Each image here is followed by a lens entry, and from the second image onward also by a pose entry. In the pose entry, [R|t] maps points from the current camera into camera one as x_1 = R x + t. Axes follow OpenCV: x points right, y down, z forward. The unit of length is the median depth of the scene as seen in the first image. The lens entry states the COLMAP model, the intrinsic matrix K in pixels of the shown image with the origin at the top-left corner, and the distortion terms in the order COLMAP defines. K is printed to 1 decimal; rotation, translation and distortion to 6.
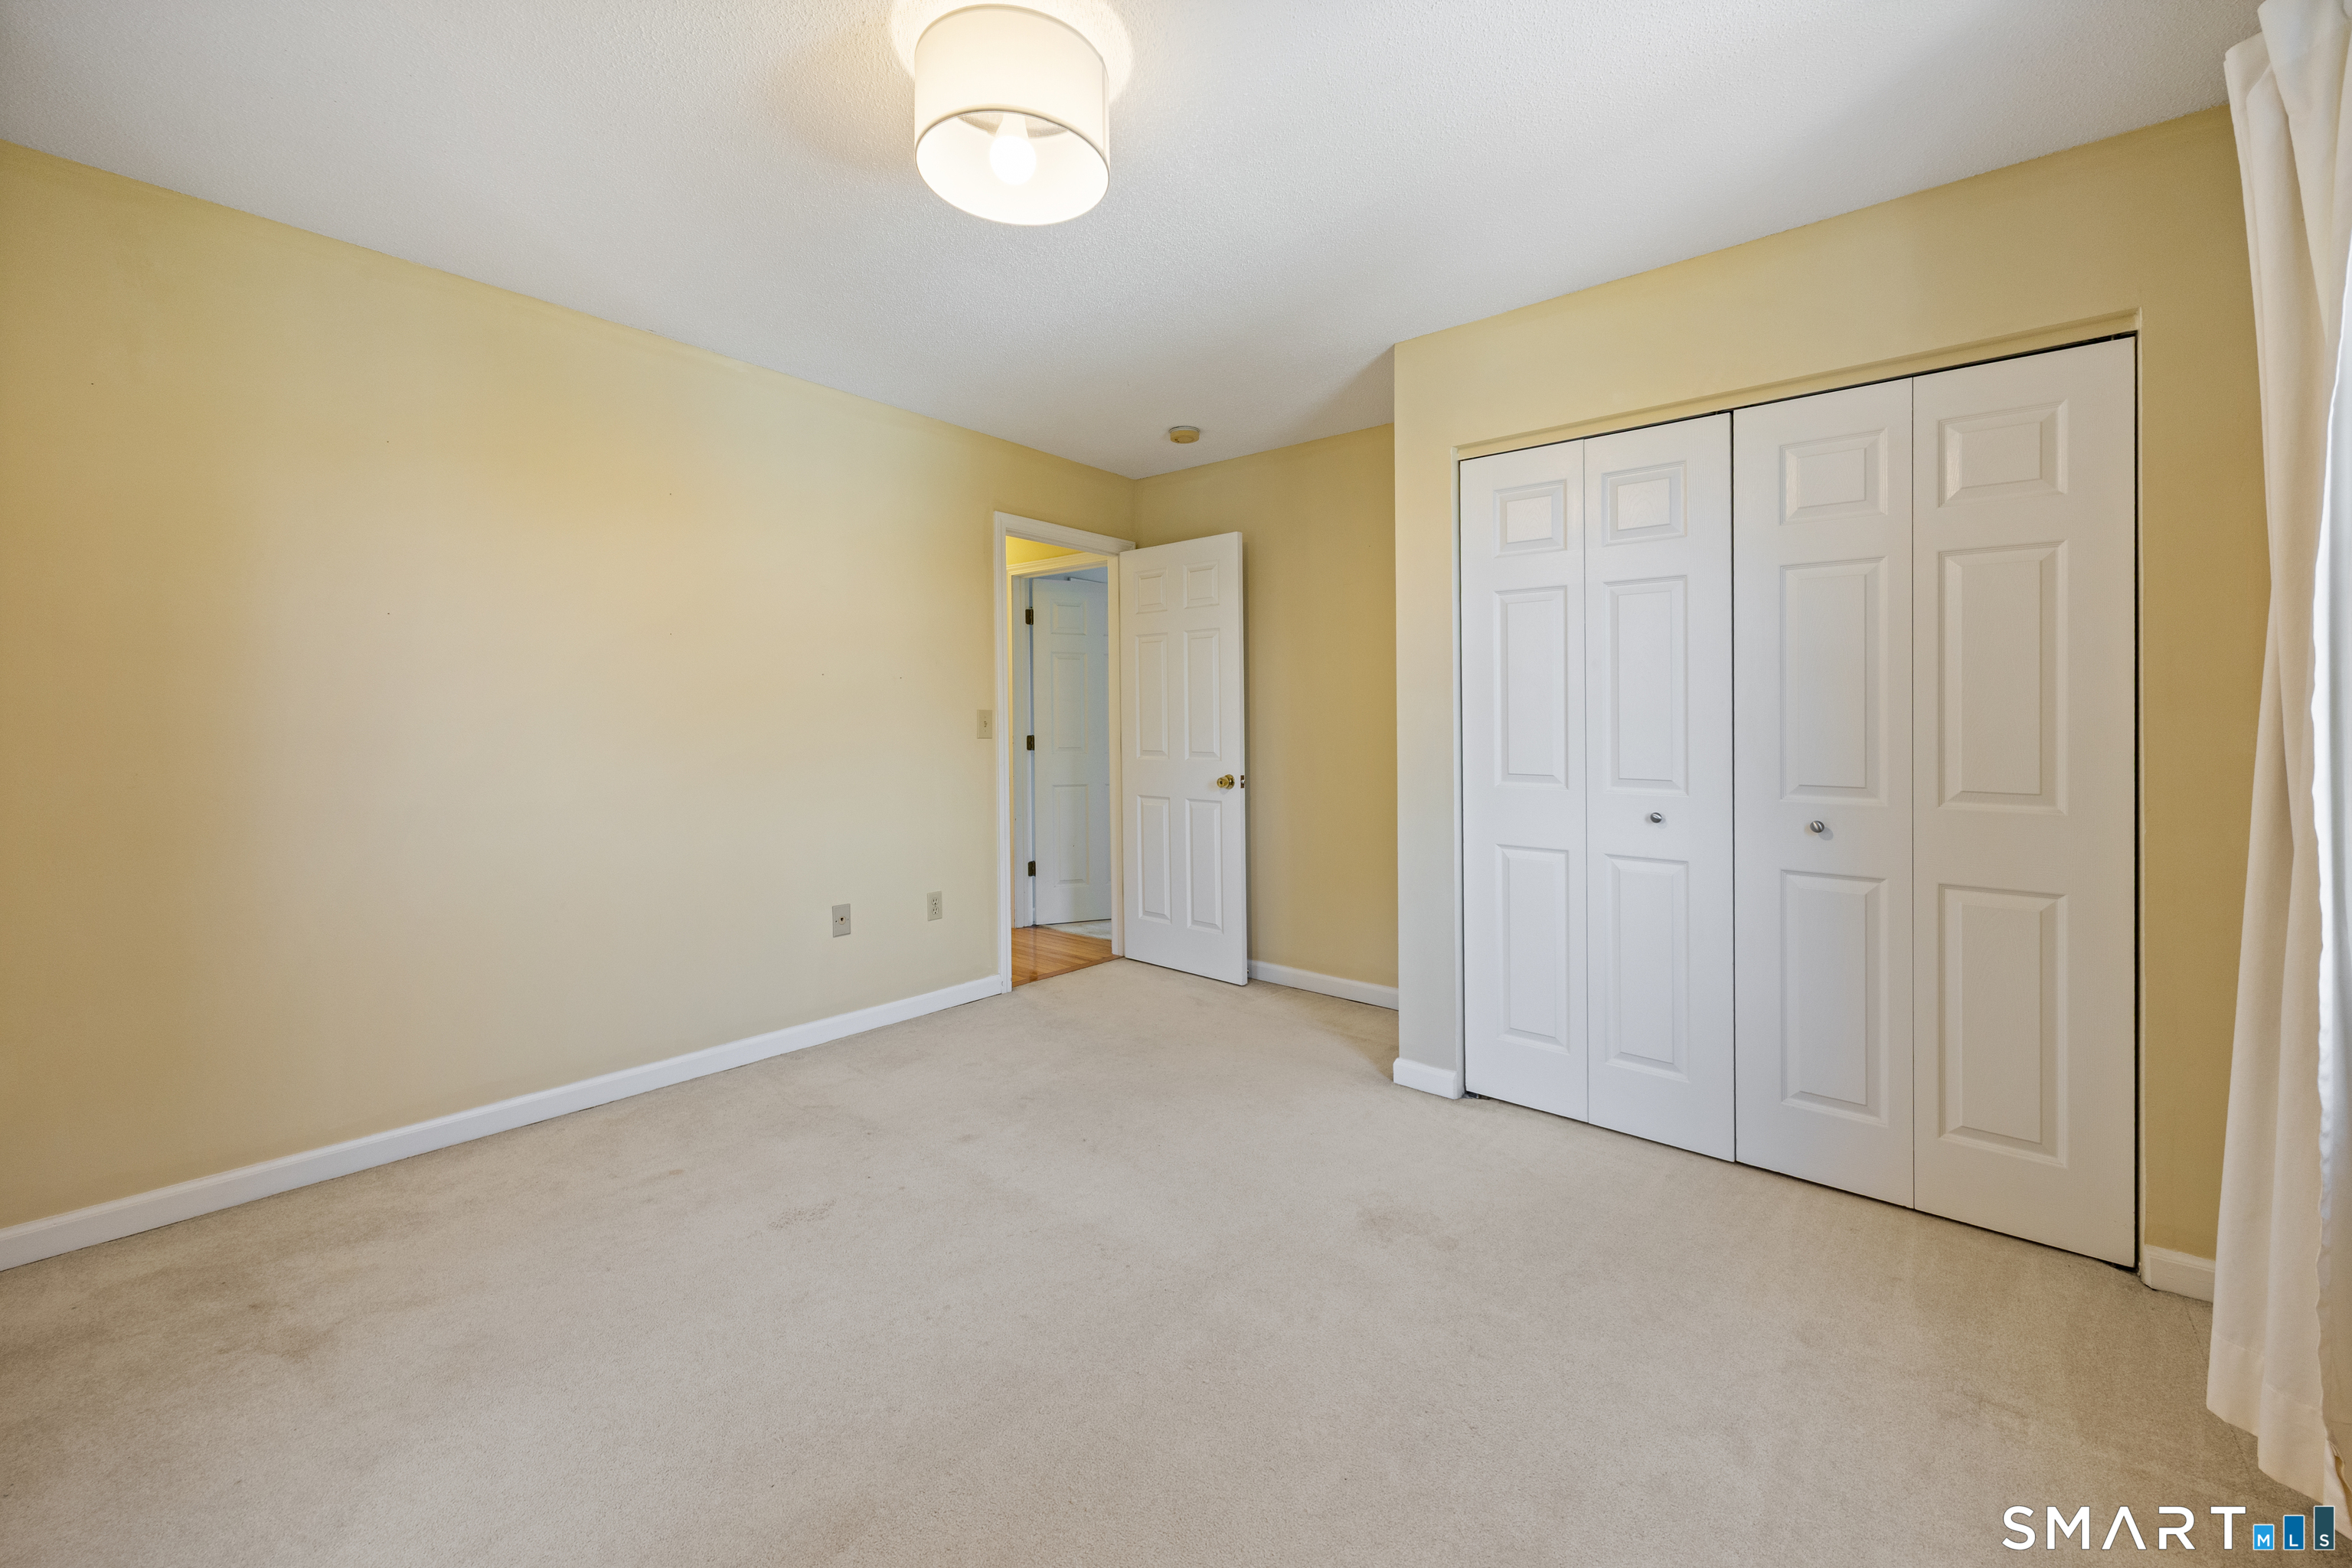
lens RADIAL K [[916.3, 0, 1169.9], [0, 916.3, 741.2], [0, 0, 1]] dist [-0.000515, 0.000092]
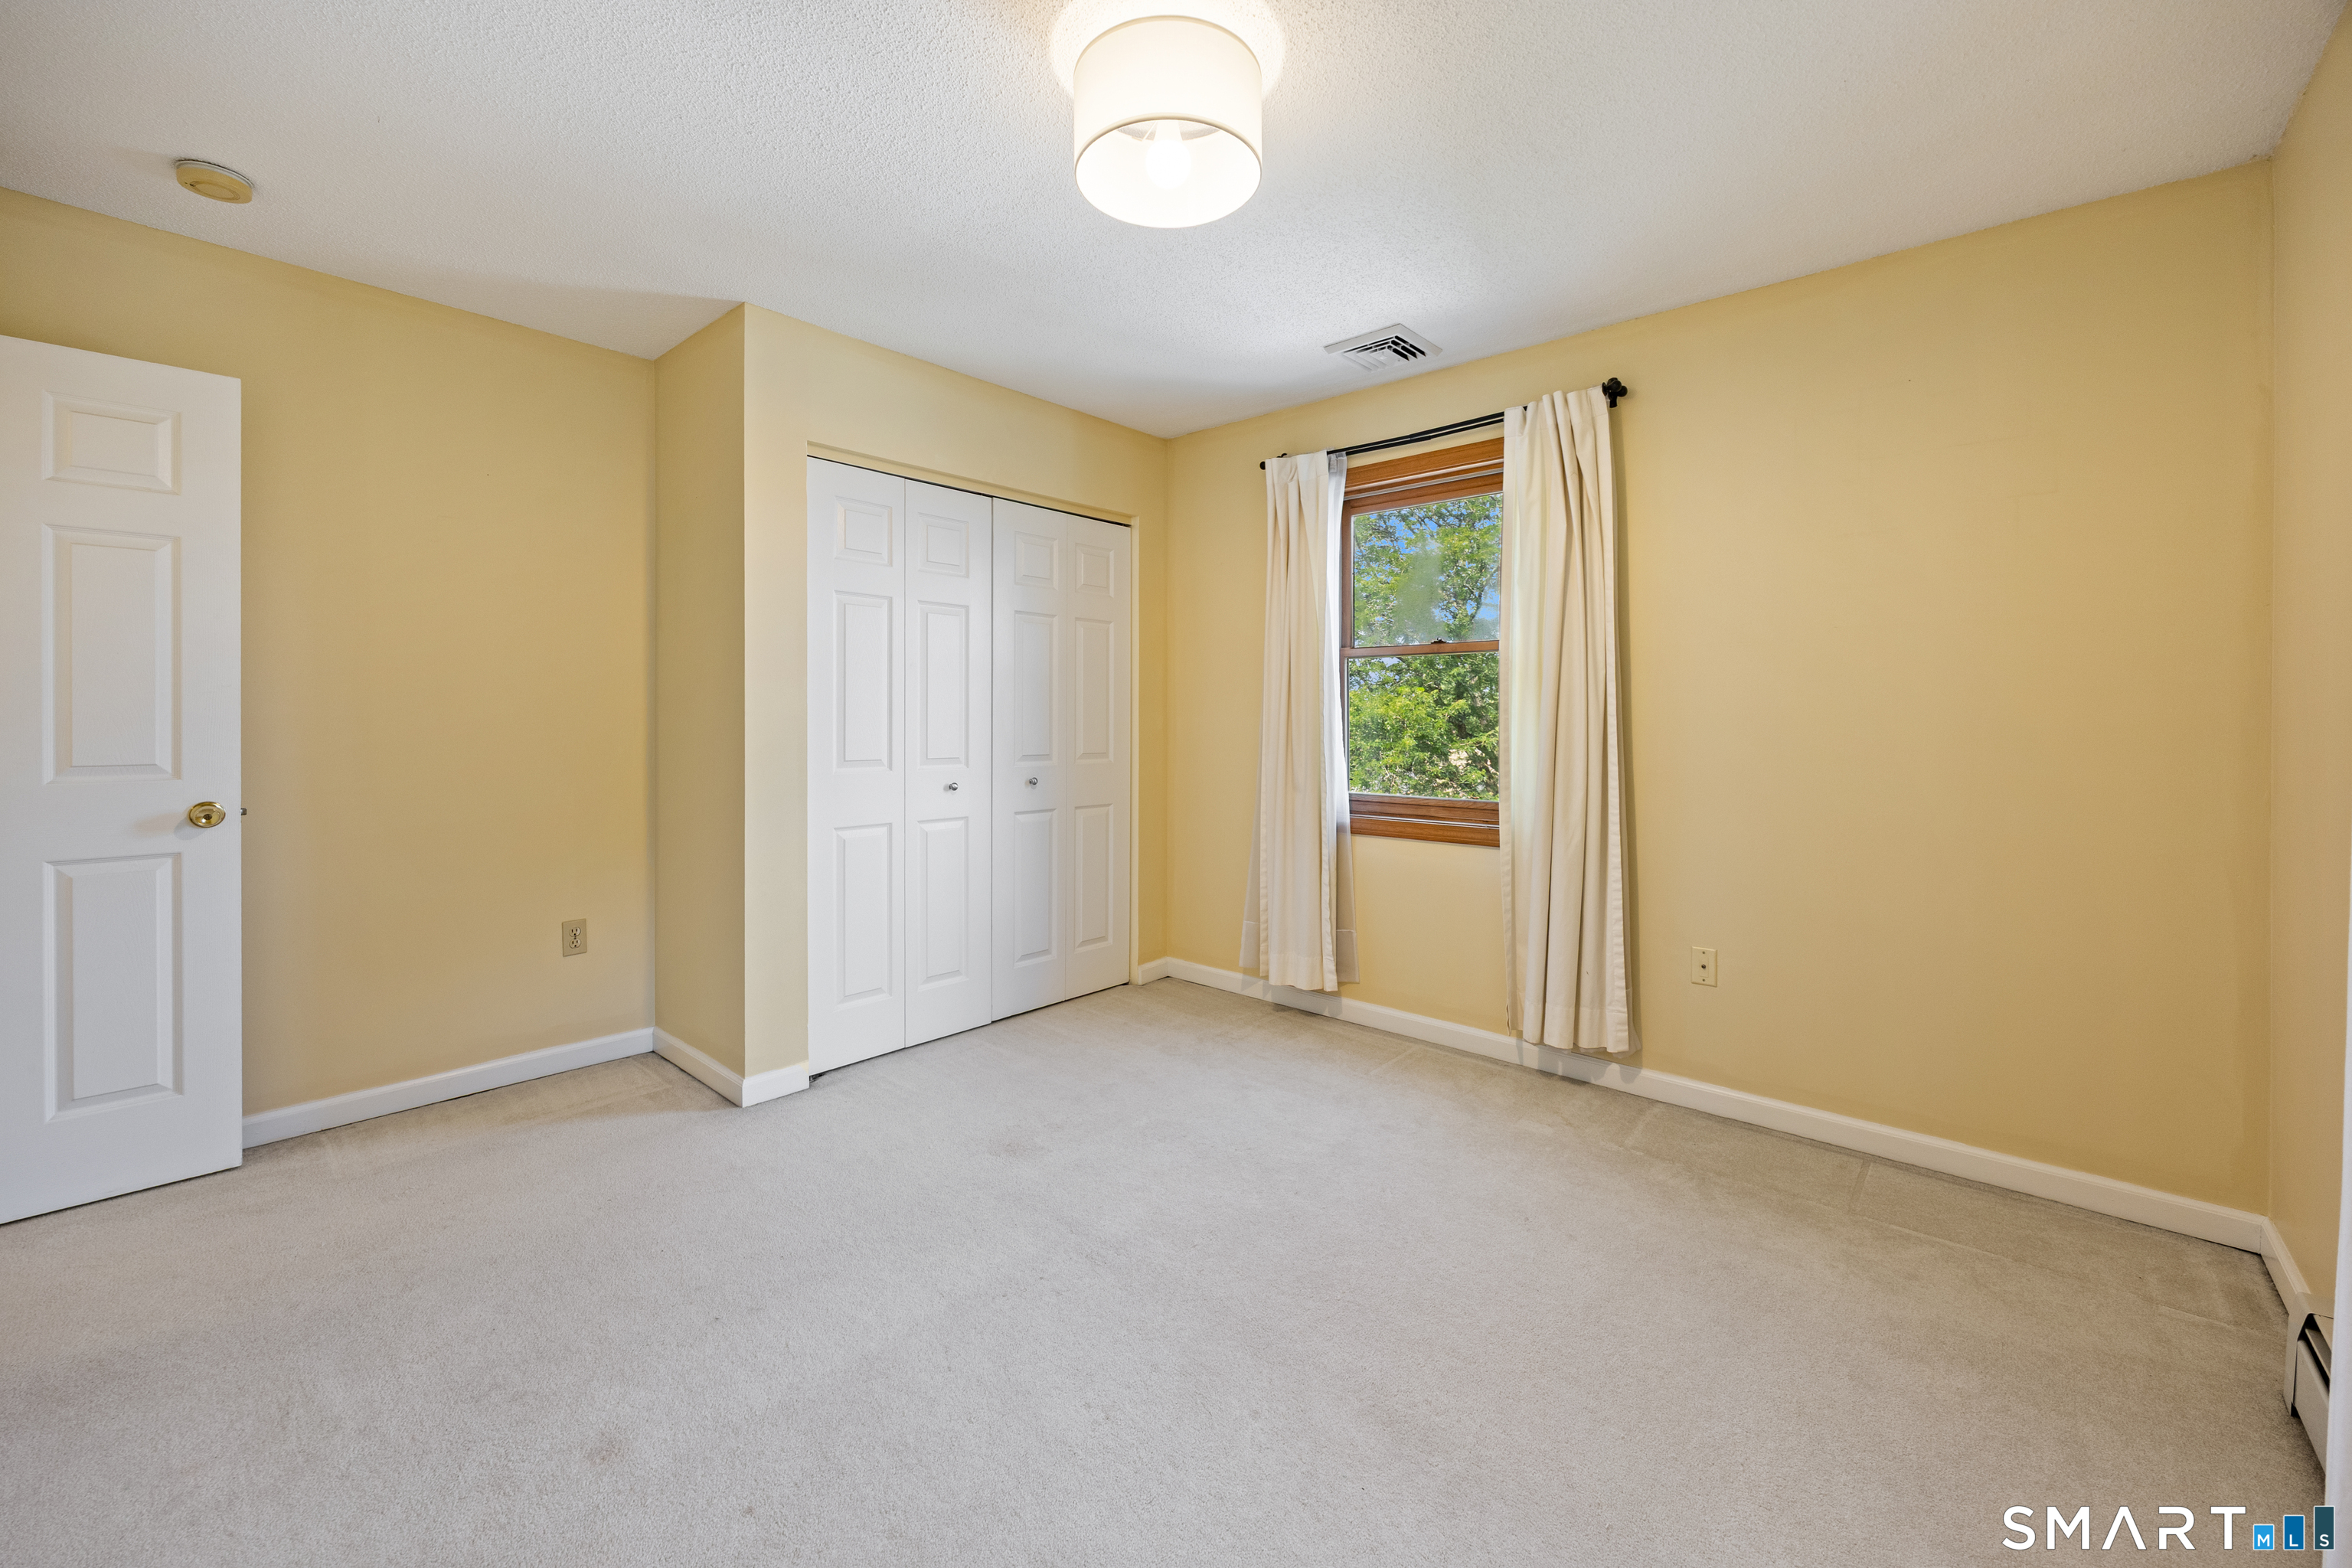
lens RADIAL K [[931.4, 0, 1167.6], [0, 931.4, 724.4], [0, 0, 1]] dist [0.000206, 0.000065]
pose [[0.035352, -0.003101, 0.999370, -0.715825], [0.018344, 0.999829, 0.002454, -0.002829], [-0.999207, 0.018246, 0.035403, 0.584512]]
